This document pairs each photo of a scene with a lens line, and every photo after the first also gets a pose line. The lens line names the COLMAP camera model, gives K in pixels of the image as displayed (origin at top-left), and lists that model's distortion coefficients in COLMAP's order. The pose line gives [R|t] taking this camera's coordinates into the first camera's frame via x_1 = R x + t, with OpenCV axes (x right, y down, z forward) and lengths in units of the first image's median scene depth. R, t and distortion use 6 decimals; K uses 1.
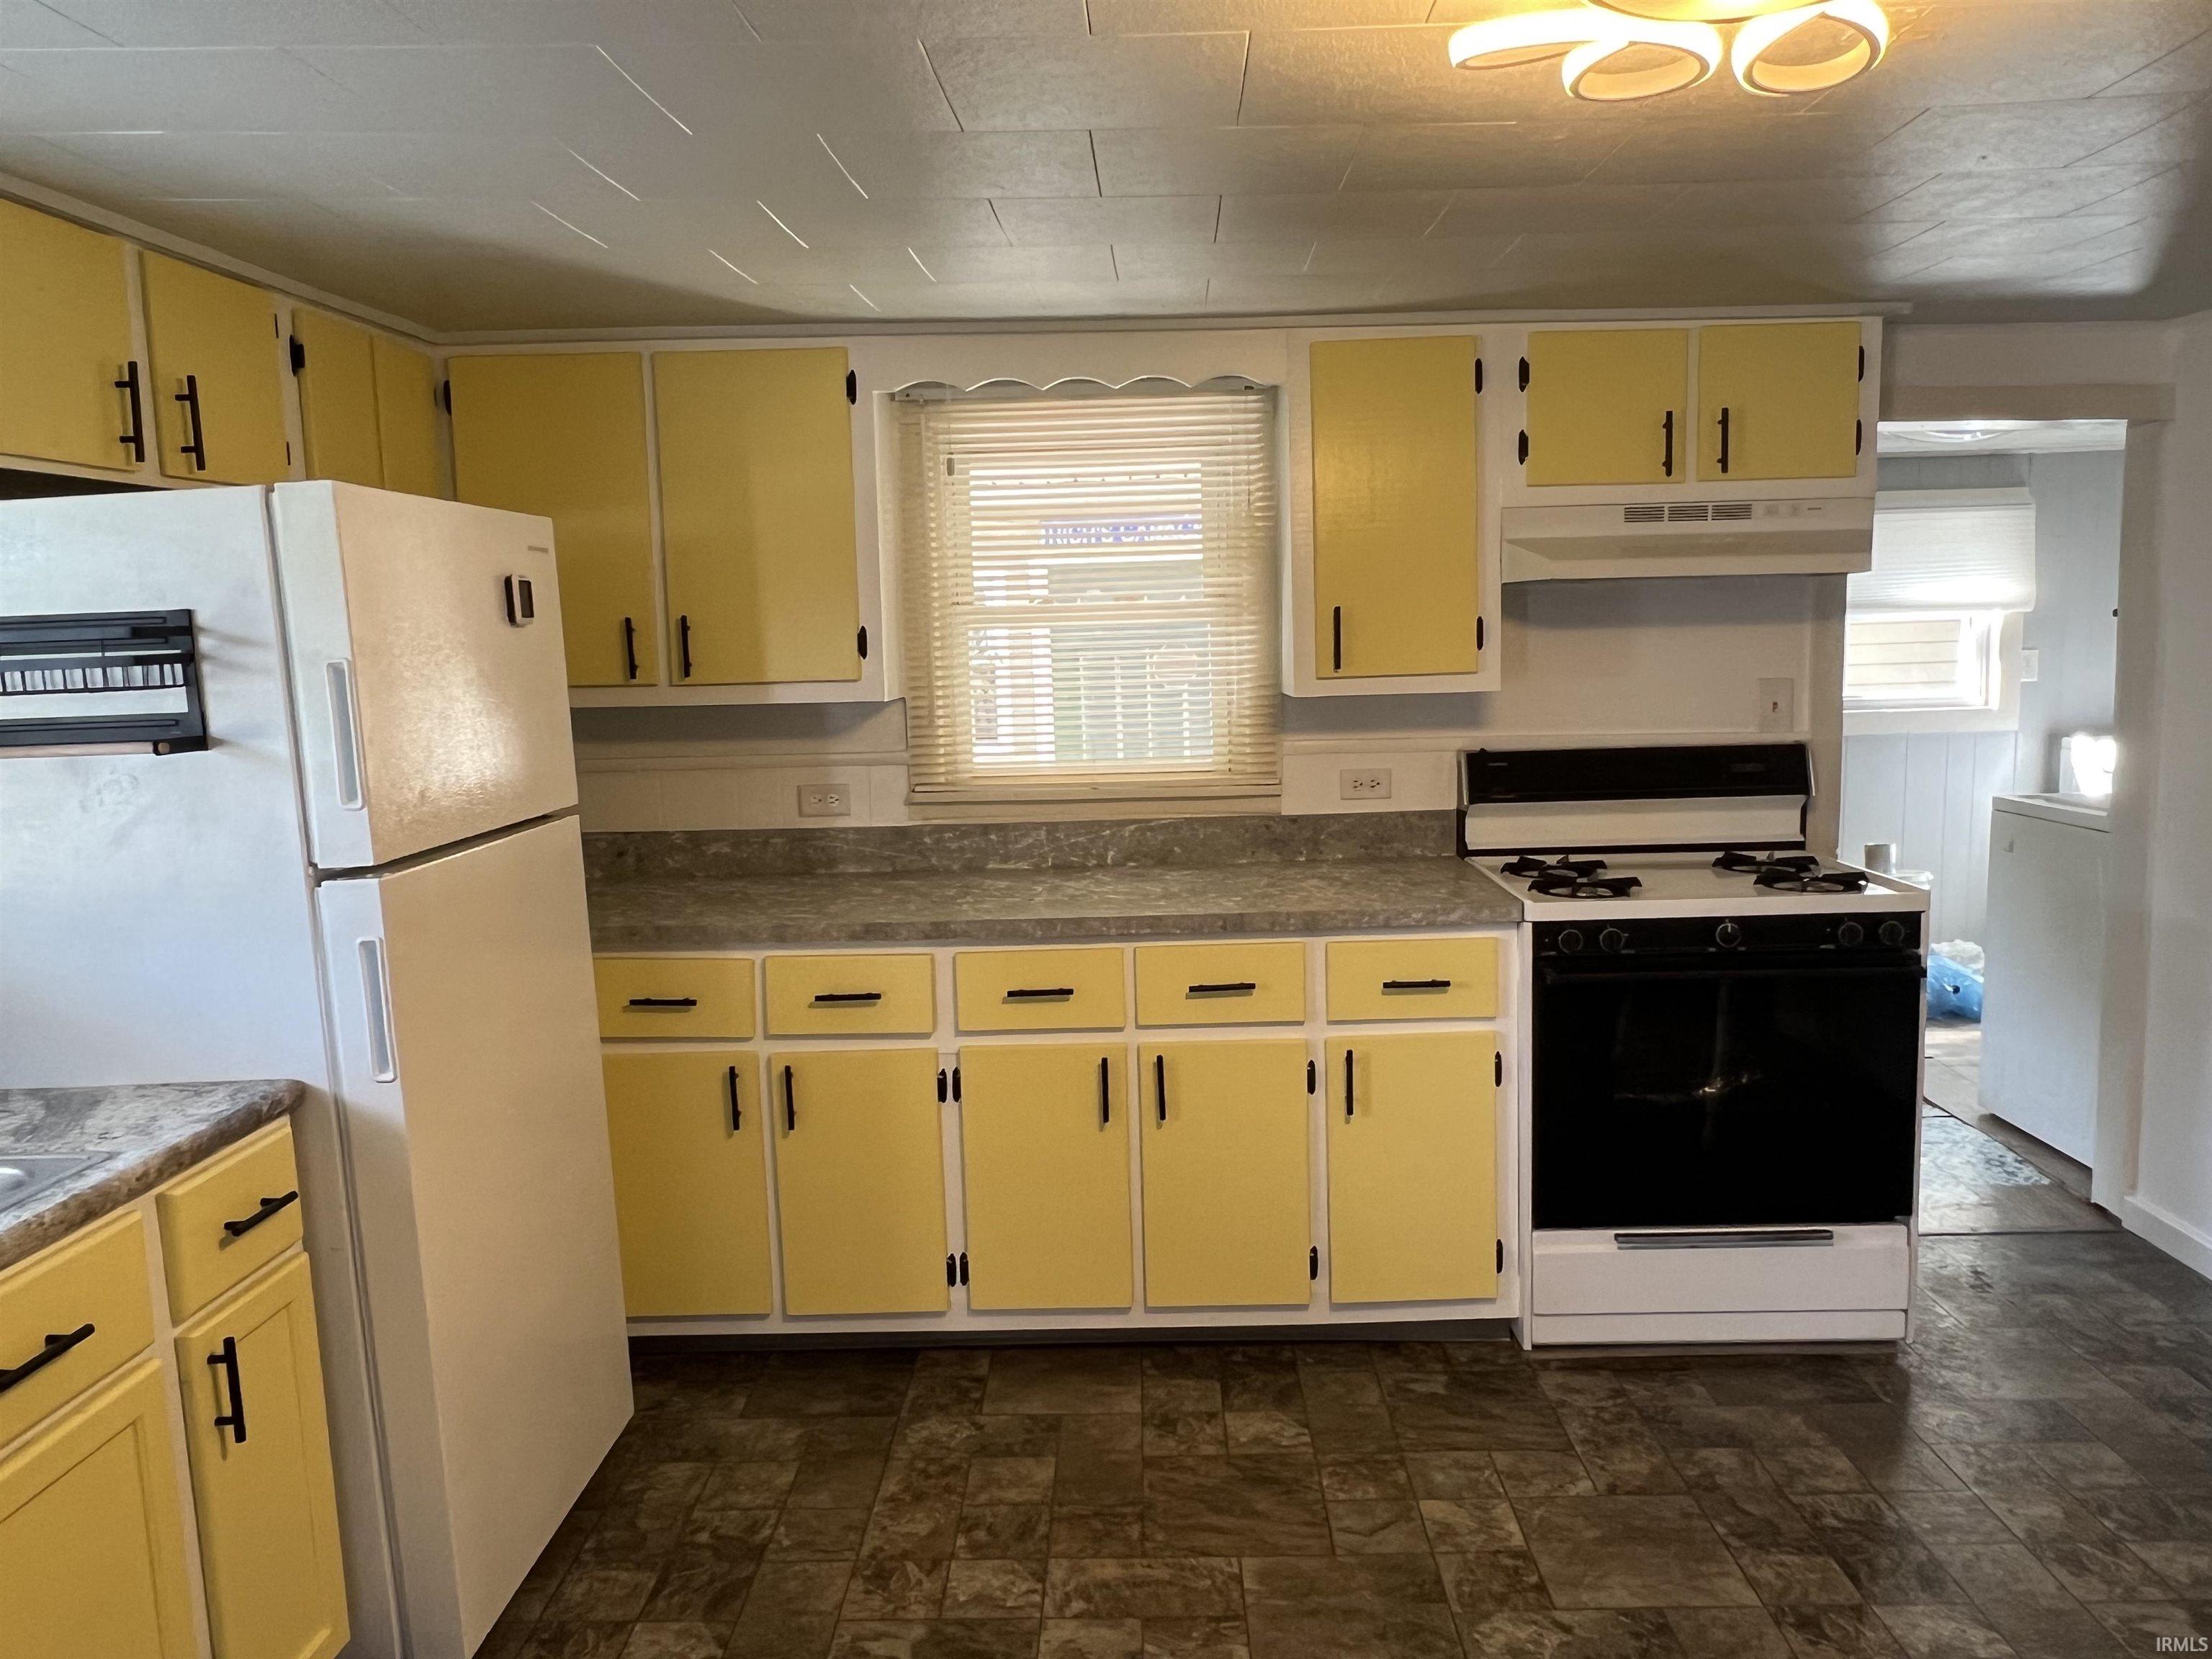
lens RADIAL K [[1575.0, 0, 1098.5], [0, 1575.0, 835.9], [0, 0, 1]] dist [-0.000867, -0.000834]
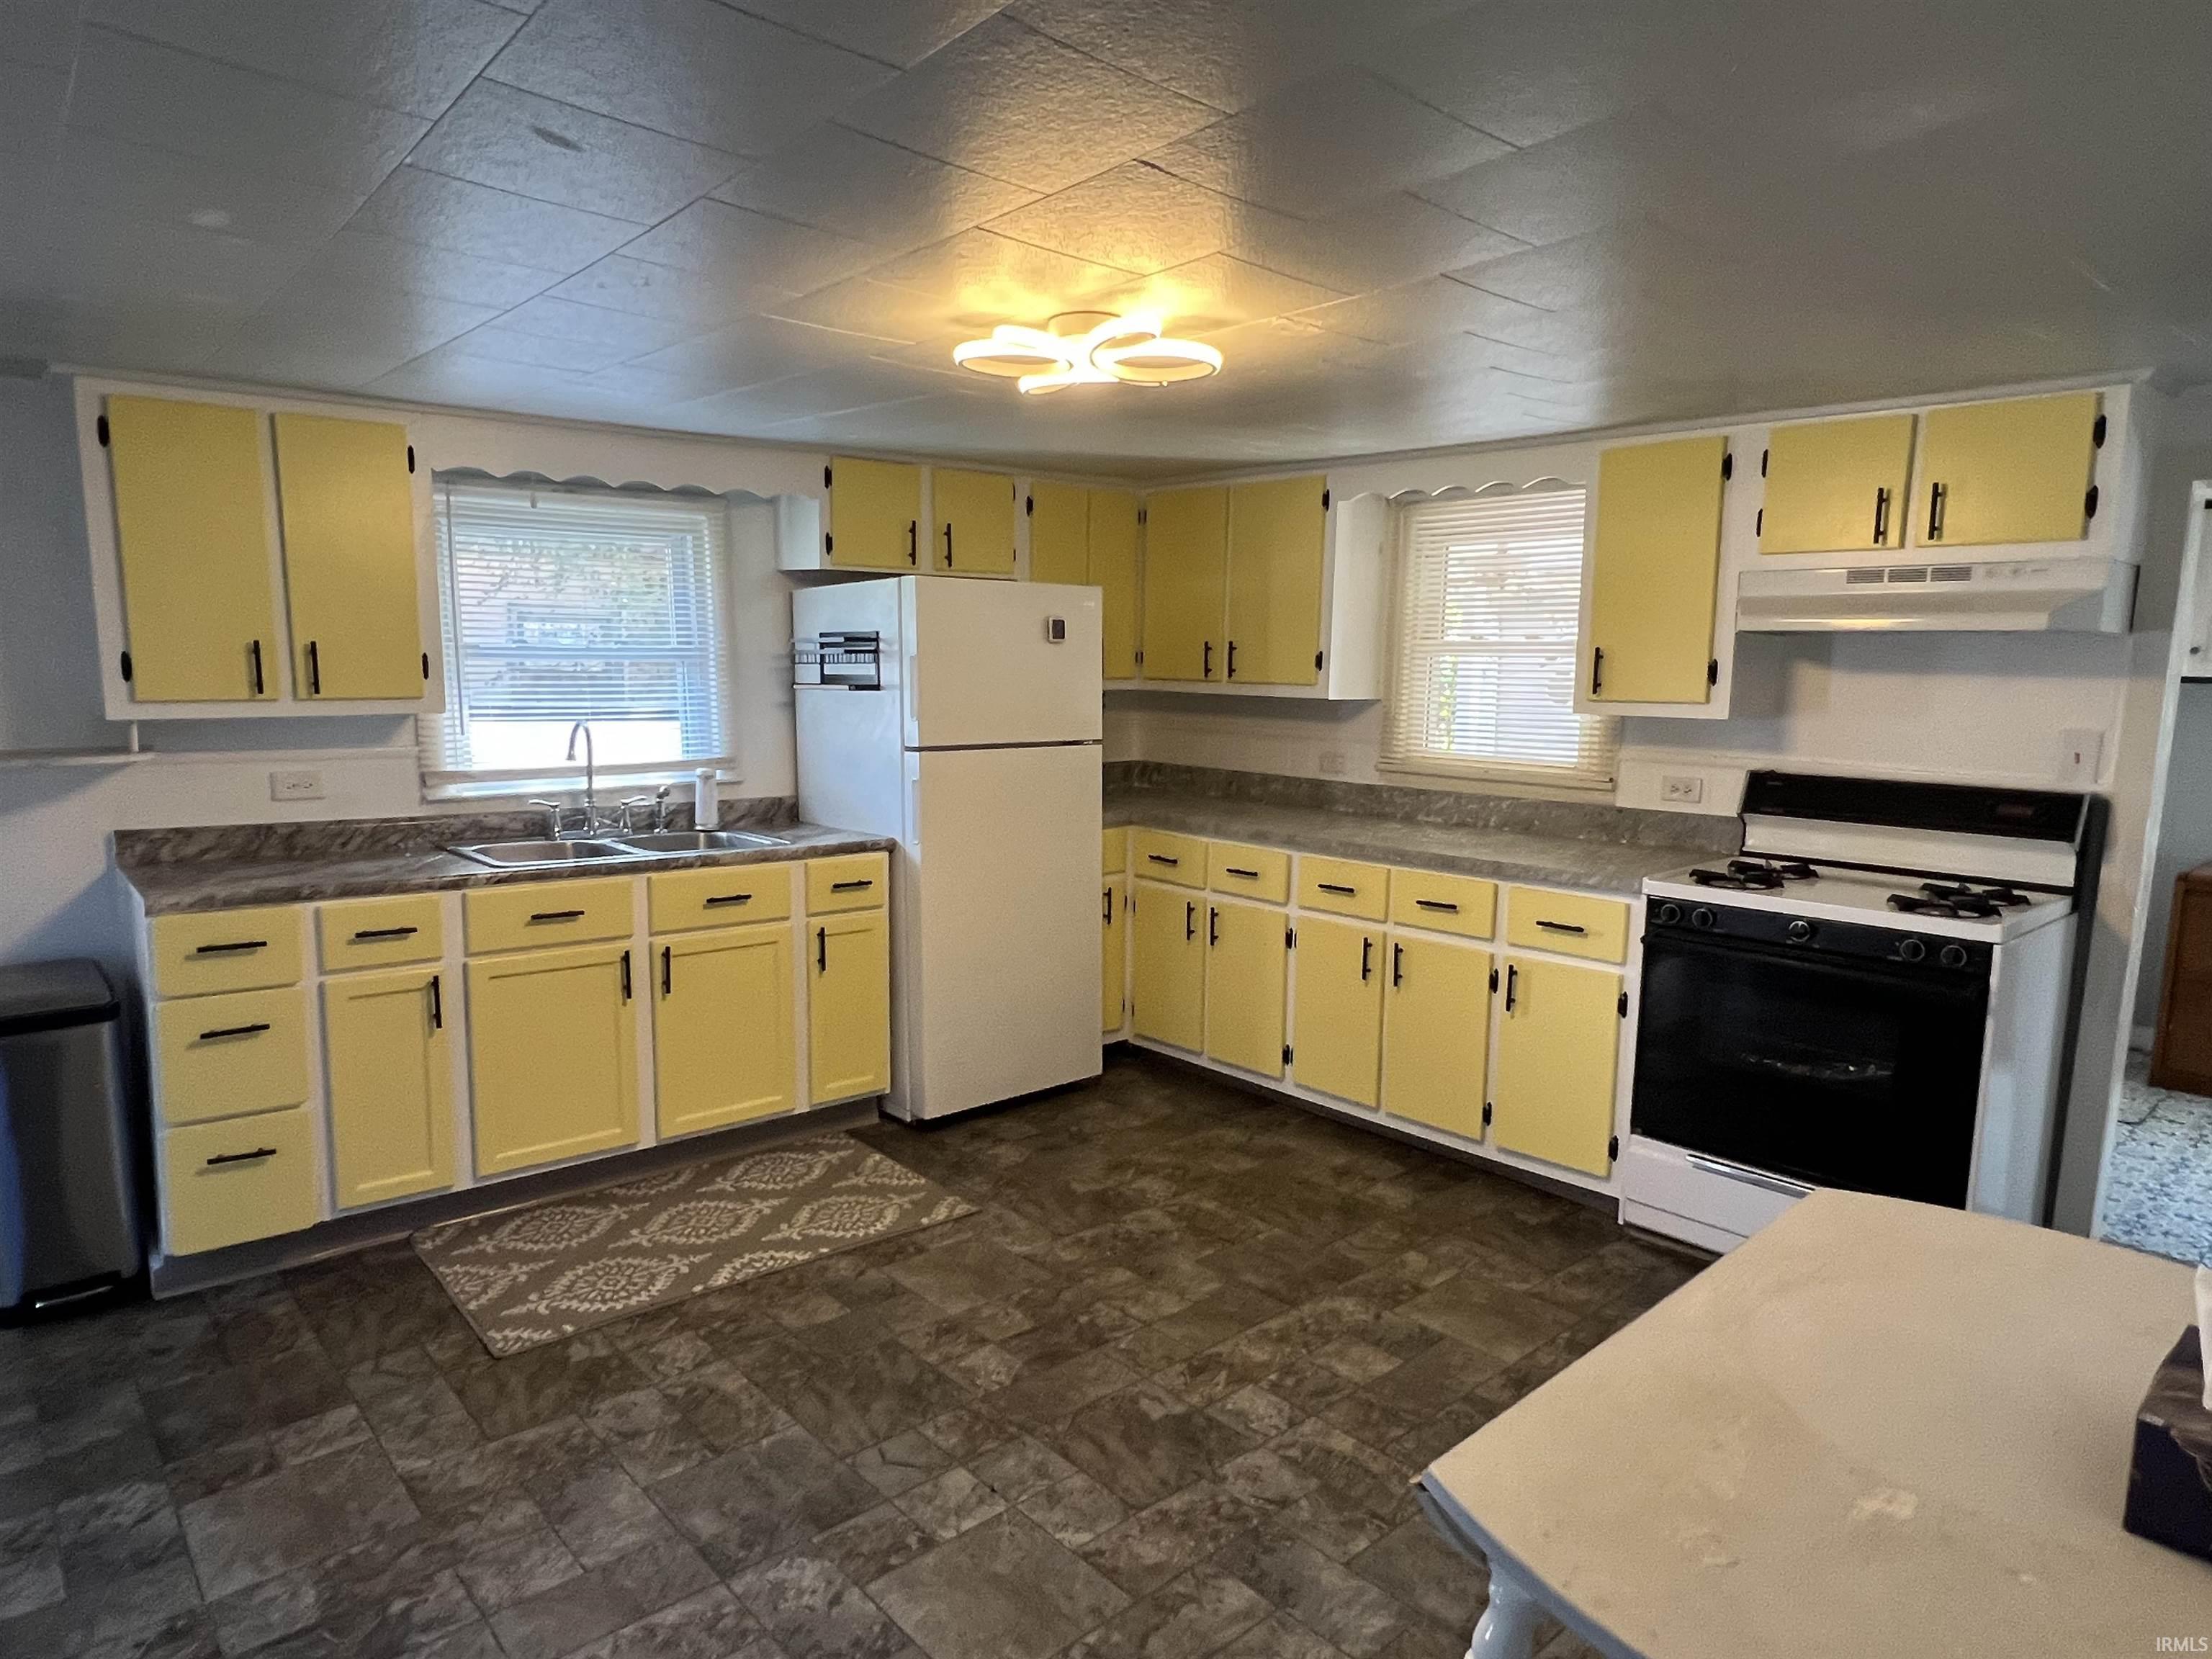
lens RADIAL K [[1307.4, 0, 1100.7], [0, 1307.4, 840.1], [0, 0, 1]] dist [-0.002967, 0.000609]
pose [[0.688267, 0.135600, -0.712672, 0.695174], [-0.126841, 0.989737, 0.065820, -0.003252], [0.714282, 0.045094, 0.698403, -0.071899]]
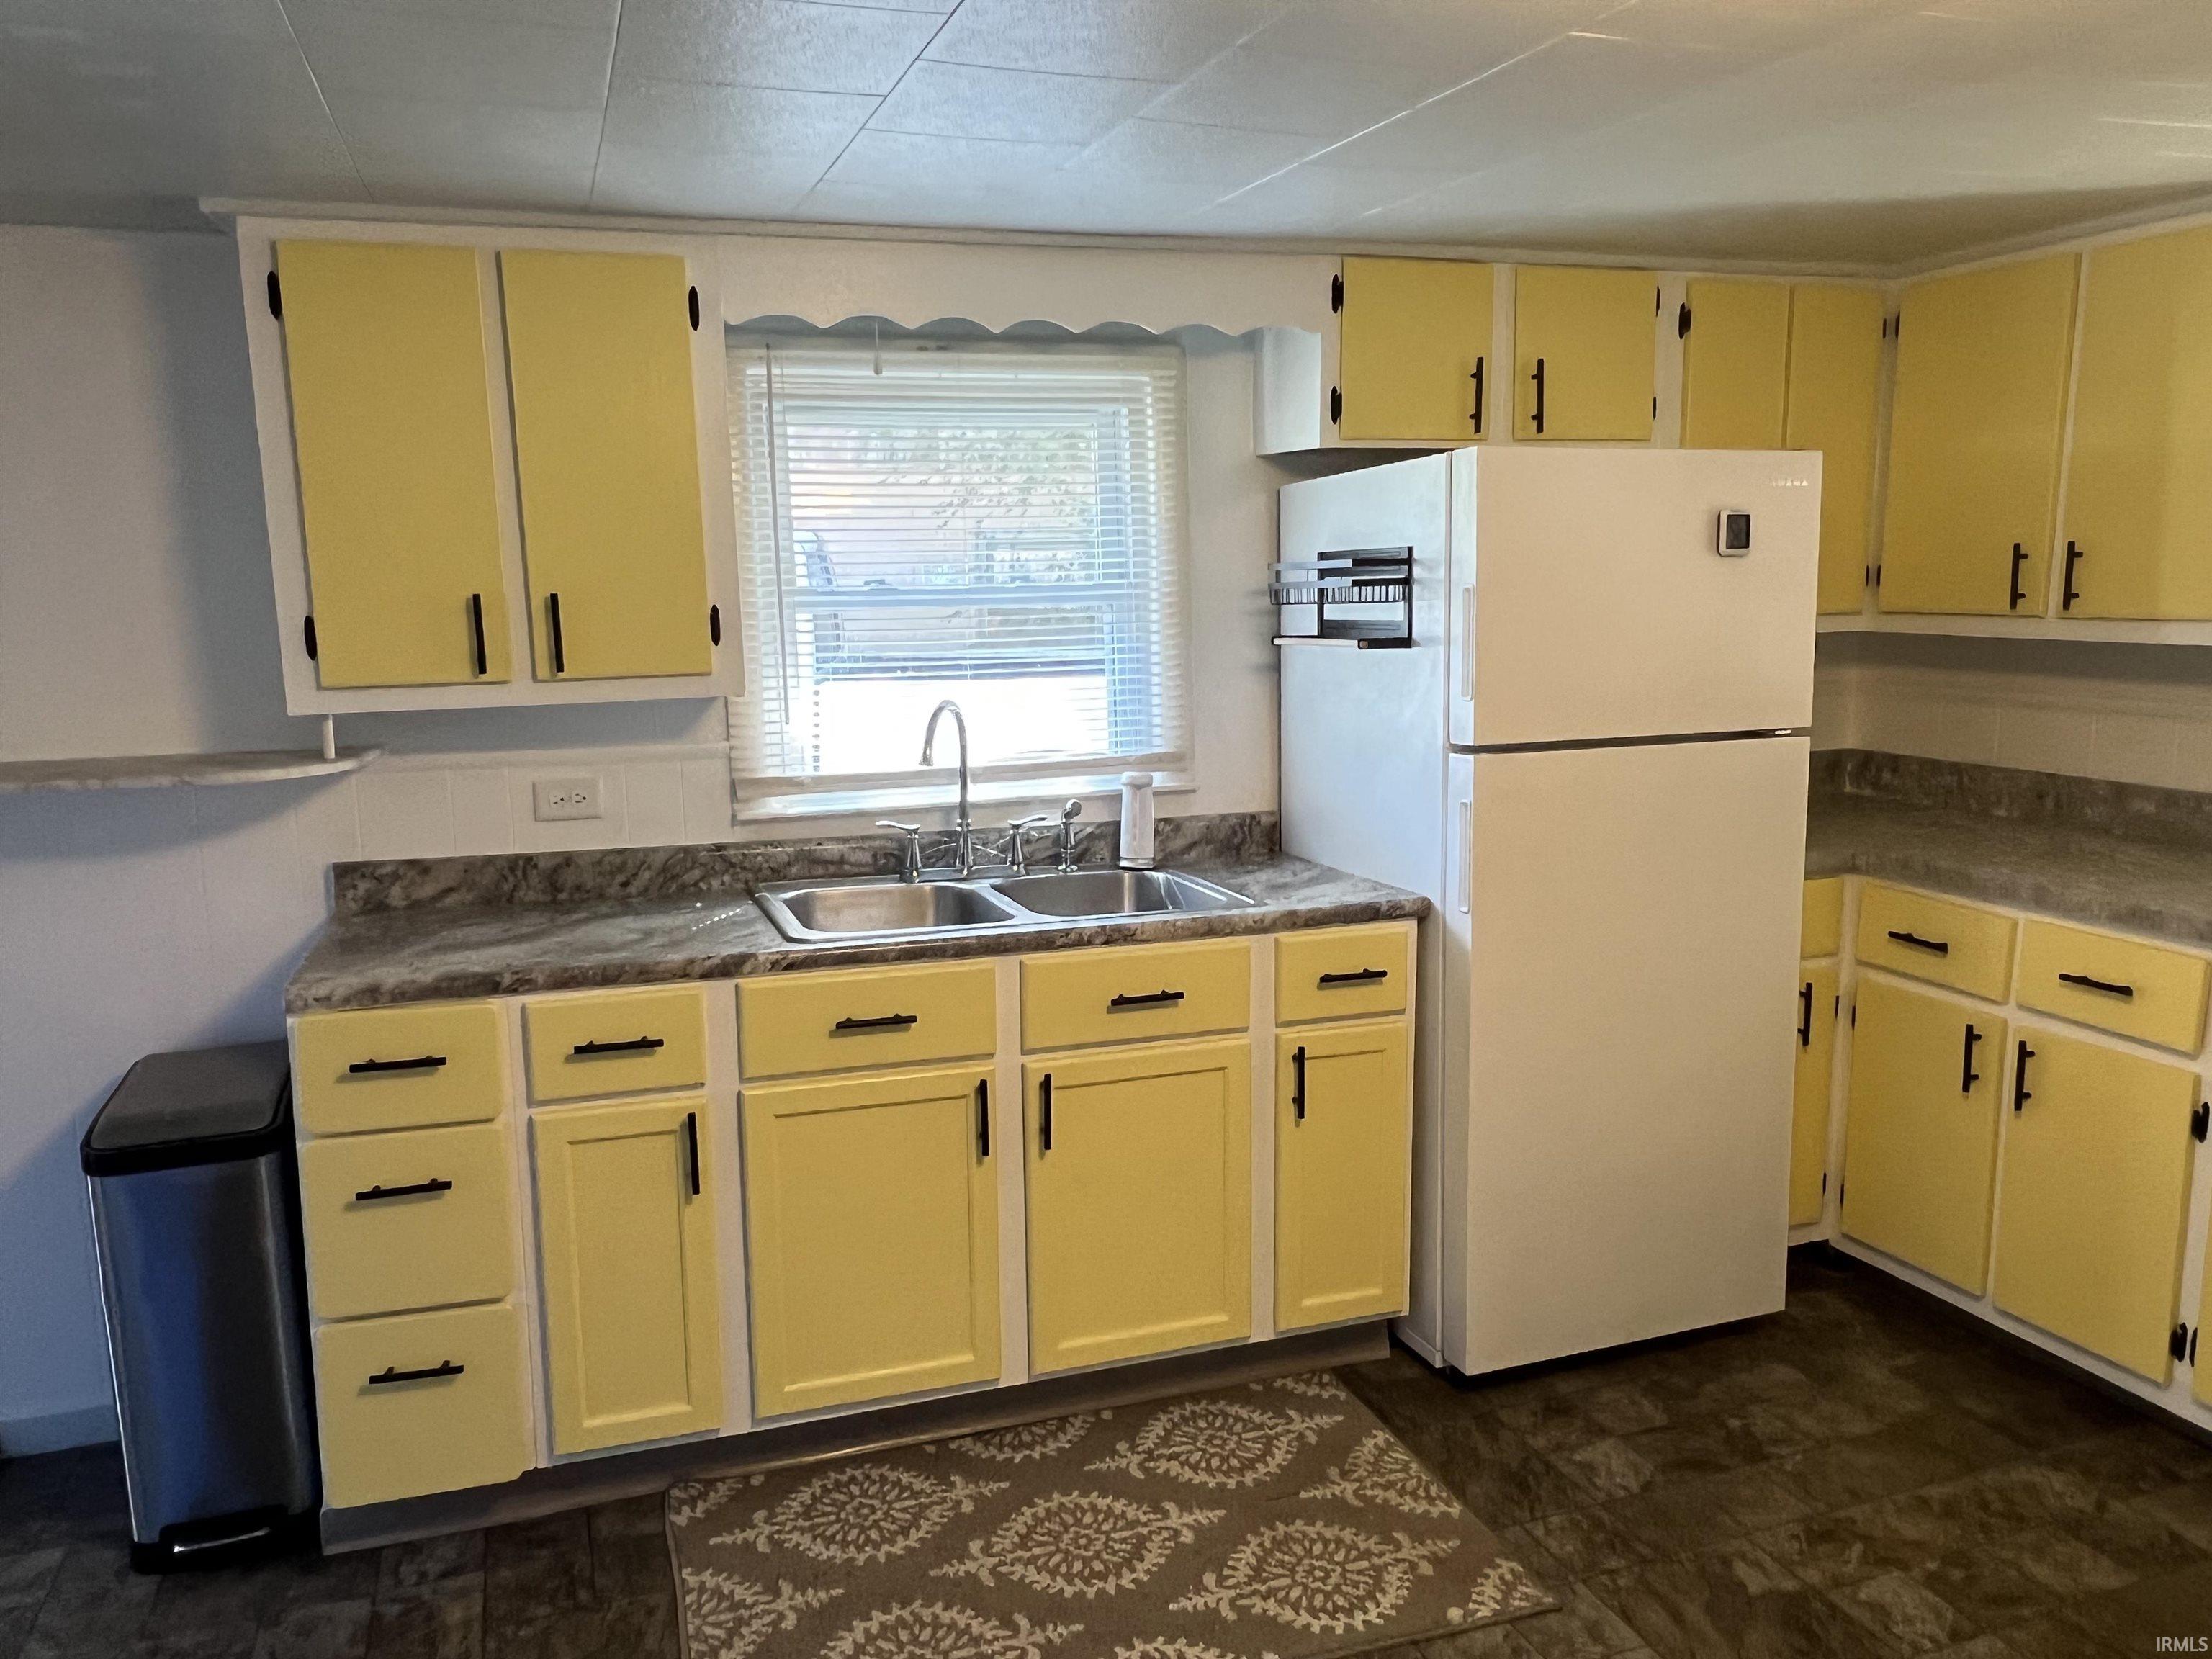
lens RADIAL K [[1575.0, 0, 1094.9], [0, 1575.0, 850.6], [0, 0, 1]] dist [-0.000867, -0.000834]
pose [[0.370918, 0.177592, -0.911527, 0.404748], [-0.116130, 0.982710, 0.144205, -0.030703], [0.921376, 0.052367, 0.385129, 0.142573]]
